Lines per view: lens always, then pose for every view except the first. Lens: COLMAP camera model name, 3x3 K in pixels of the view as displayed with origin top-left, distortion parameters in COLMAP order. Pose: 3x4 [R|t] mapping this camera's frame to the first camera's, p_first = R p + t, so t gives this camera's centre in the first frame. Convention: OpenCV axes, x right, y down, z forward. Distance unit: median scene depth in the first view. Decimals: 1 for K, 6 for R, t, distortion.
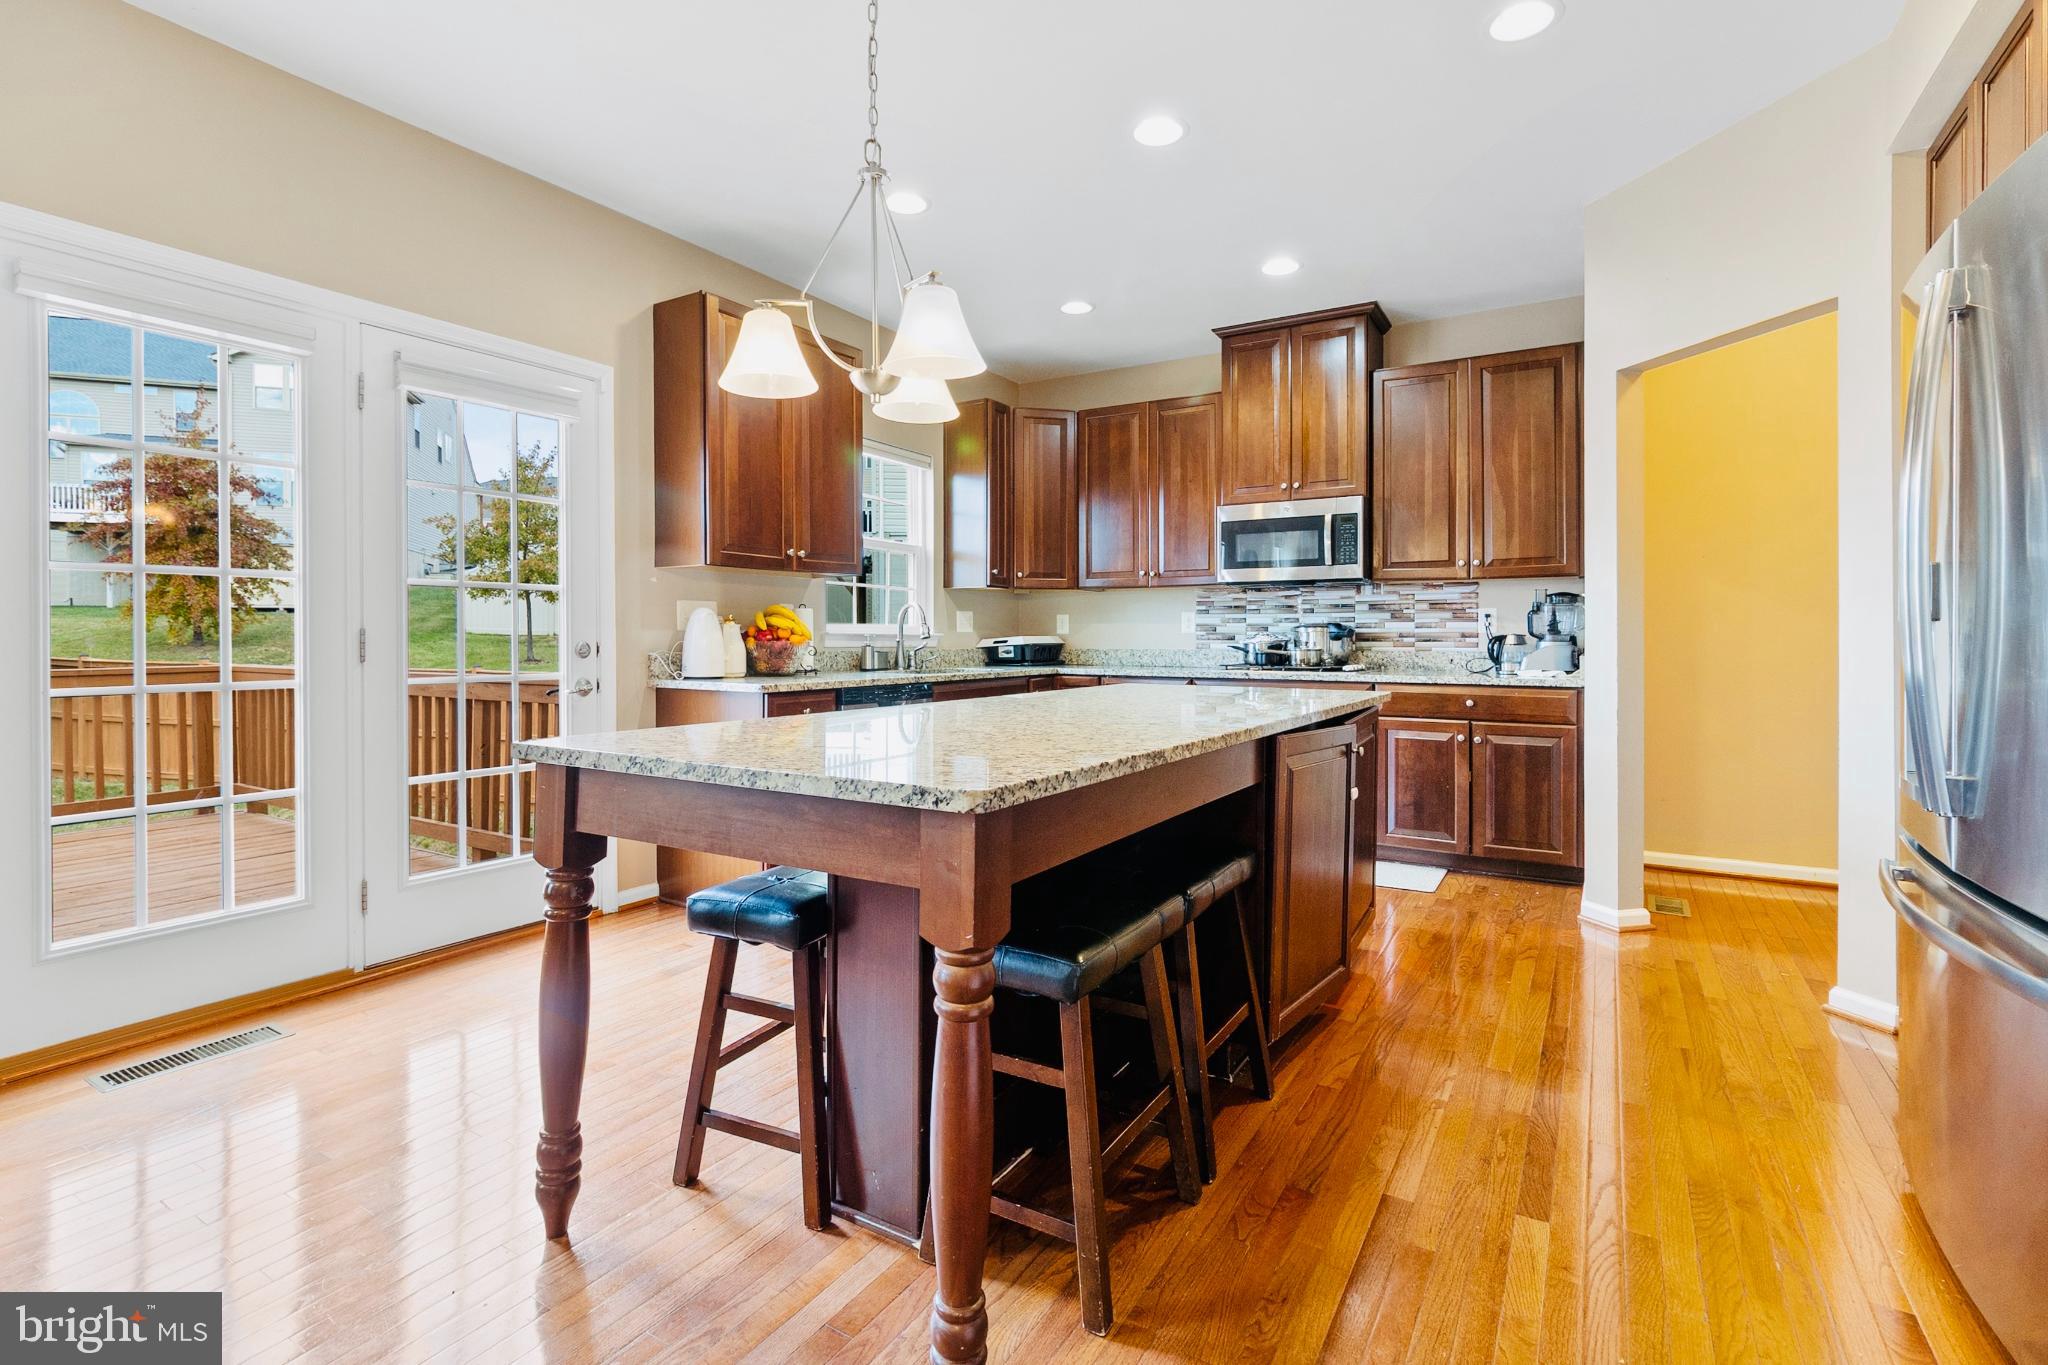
lens RADIAL K [[963.9, 0, 1022.7], [0, 963.9, 644.3], [0, 0, 1]] dist [0.001788, 0.001130]
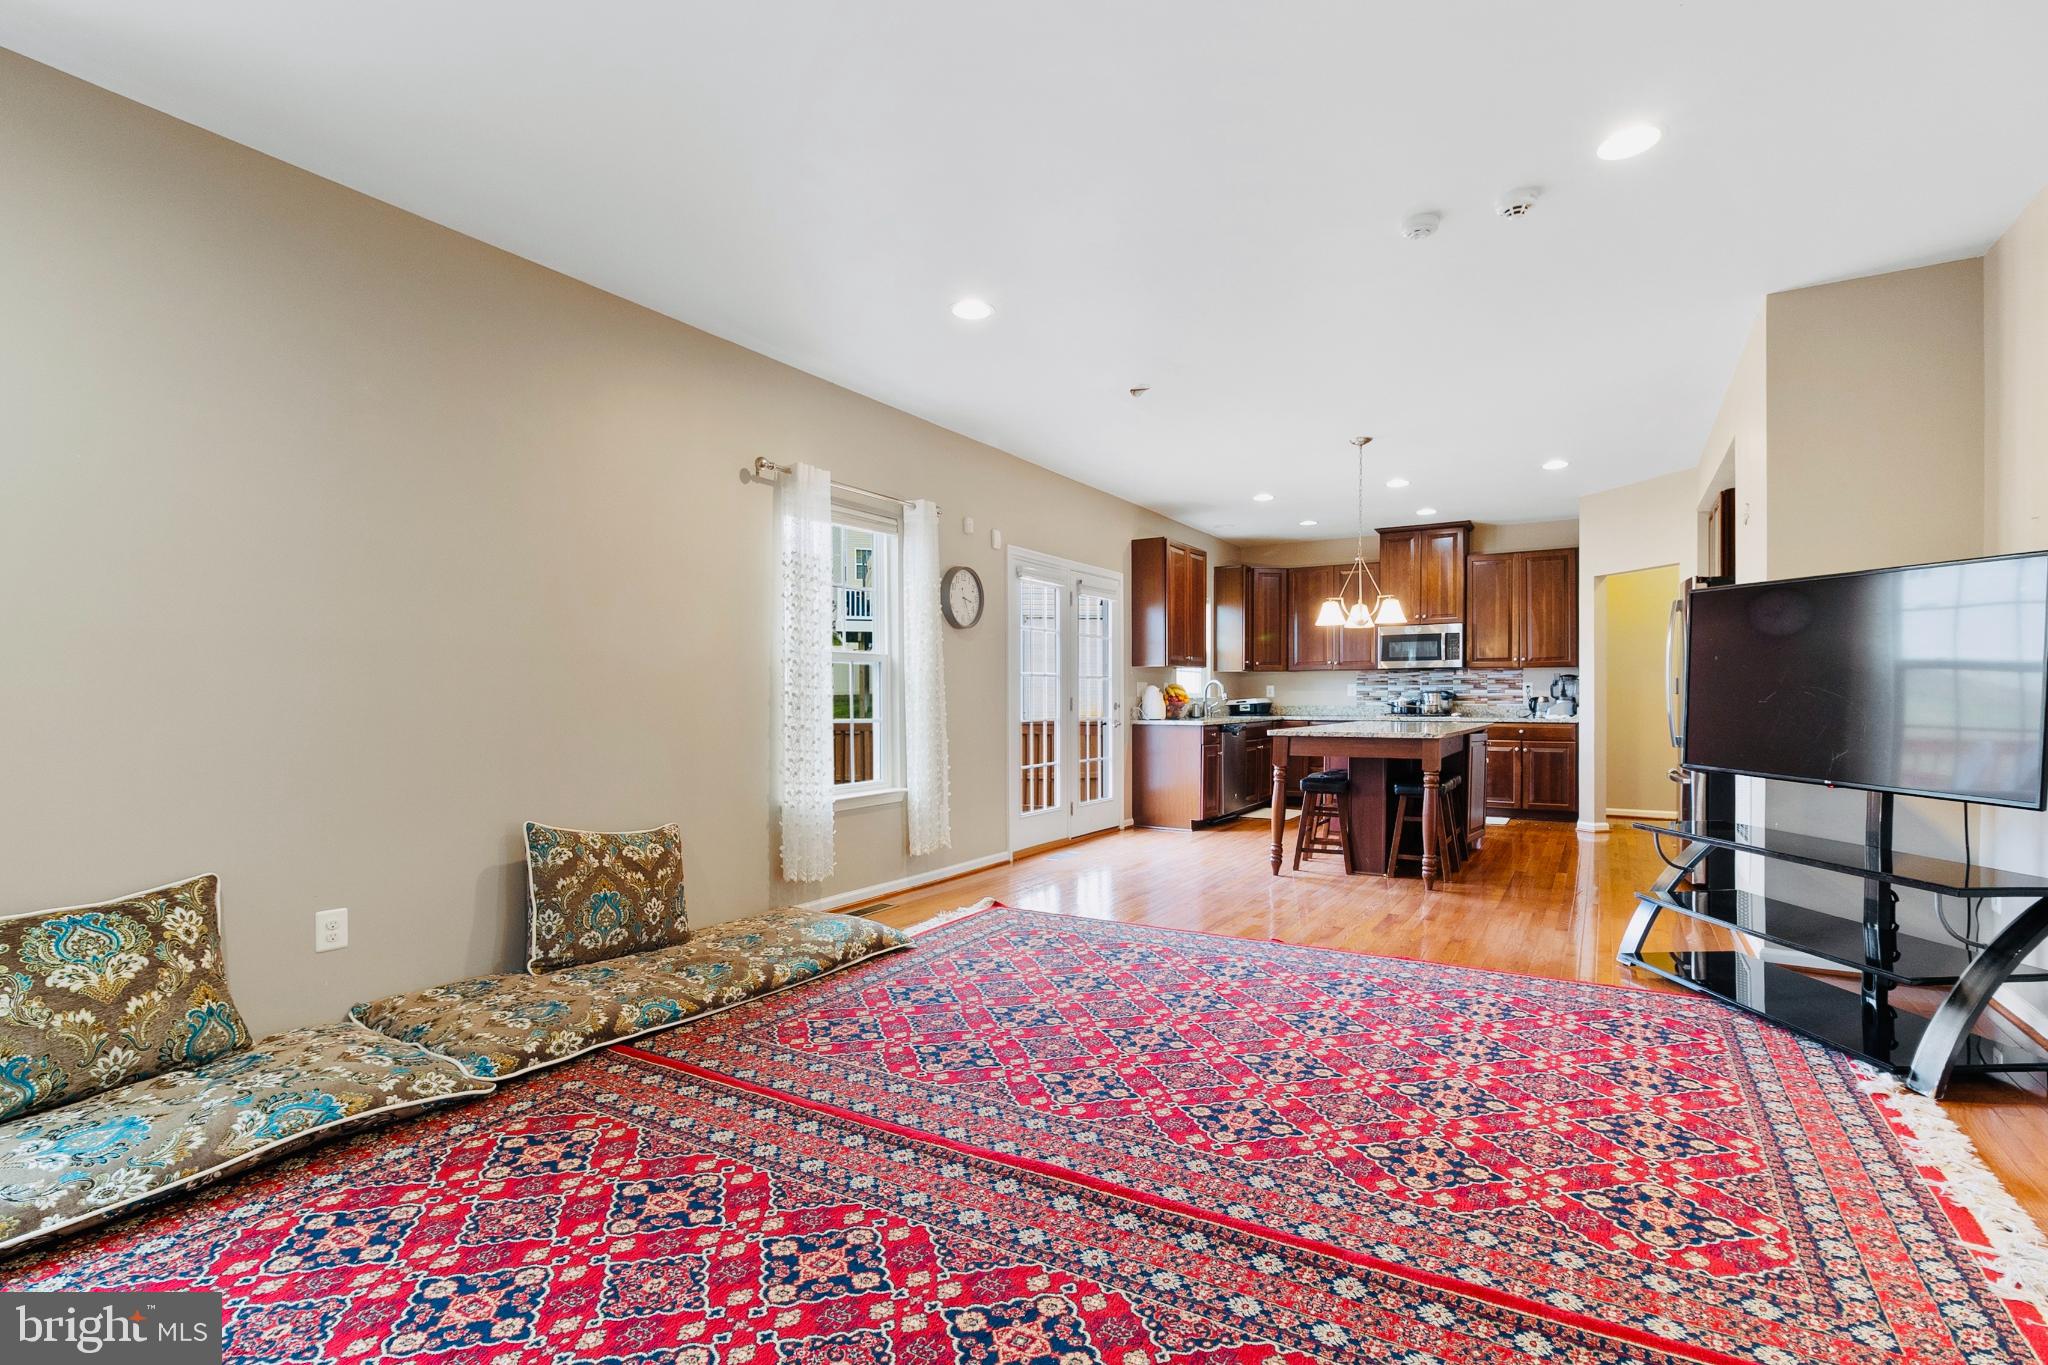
lens RADIAL K [[963.9, 0, 1023.5], [0, 963.9, 716.0], [0, 0, 1]] dist [0.001788, 0.001130]
pose [[0.999989, -0.004529, 0.001350, -0.511944], [0.004516, 0.999941, 0.009869, 0.004874], [-0.001395, -0.009863, 0.999950, -0.892287]]
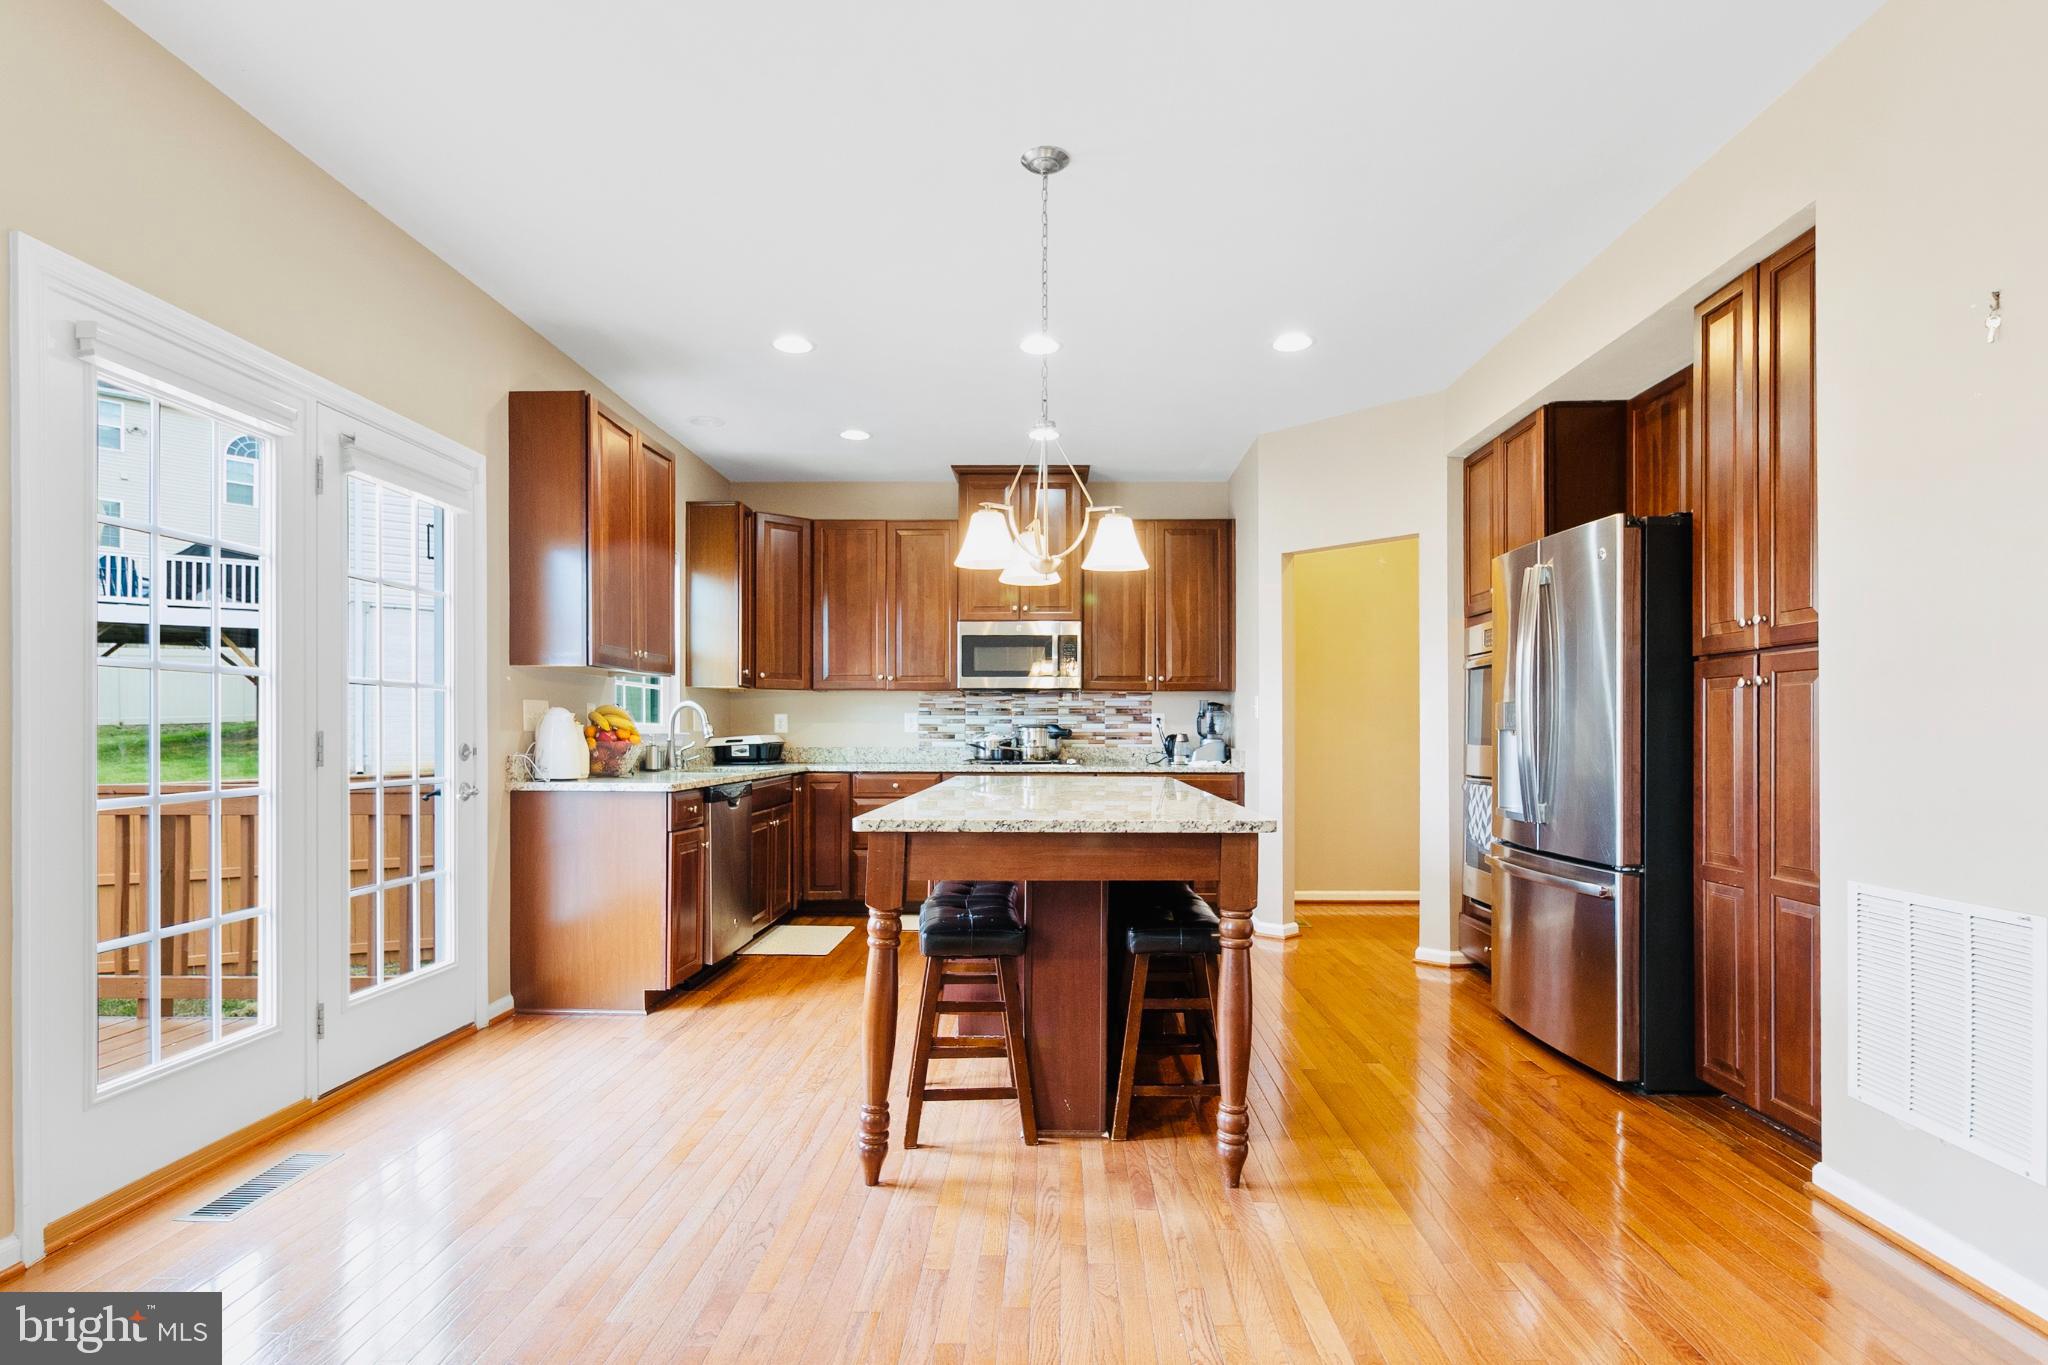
lens RADIAL K [[1068.6, 0, 1045.2], [0, 1068.6, 736.5], [0, 0, 1]] dist [0.005513, 0.002303]
pose [[0.860397, -0.001881, 0.509622, -0.385201], [0.004084, 0.999987, -0.003204, -0.002699], [-0.509609, 0.004838, 0.860393, -0.153197]]
